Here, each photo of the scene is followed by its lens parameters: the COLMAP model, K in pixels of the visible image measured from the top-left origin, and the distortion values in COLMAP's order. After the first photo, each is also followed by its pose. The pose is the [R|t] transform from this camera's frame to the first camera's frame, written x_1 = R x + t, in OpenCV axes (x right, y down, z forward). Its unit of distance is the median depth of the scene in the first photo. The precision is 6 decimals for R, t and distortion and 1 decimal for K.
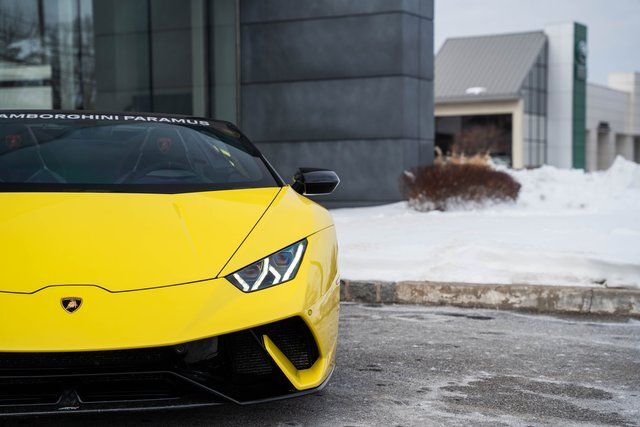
lens RADIAL K [[1312.9, 0, 322.9], [0, 1312.9, 217.4], [0, 0, 1]] dist [0.338447, 0.000000]
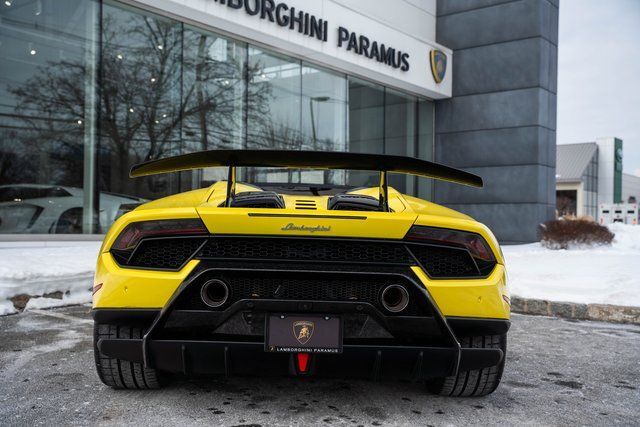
lens RADIAL K [[706.0, 0, 319.7], [0, 706.0, 222.6], [0, 0, 1]] dist [0.079833, 0.000000]
pose [[0.984172, 0.025732, -0.175339, -0.047848], [-0.030839, 0.999174, -0.026466, -0.004765], [0.174513, 0.031454, 0.984152, 0.096676]]
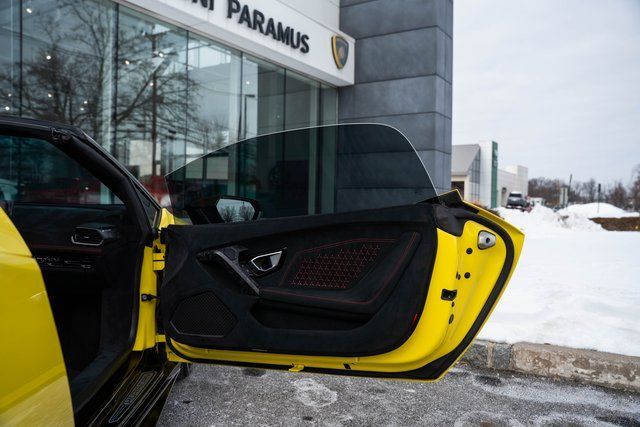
lens RADIAL K [[521.8, 0, 333.6], [0, 521.8, 226.9], [0, 0, 1]] dist [-0.039816, 0.038873]
pose [[0.997162, 0.030066, -0.069019, -0.018366], [-0.029585, 0.999530, 0.007977, -0.012622], [0.069226, -0.005912, 0.997583, 0.336862]]
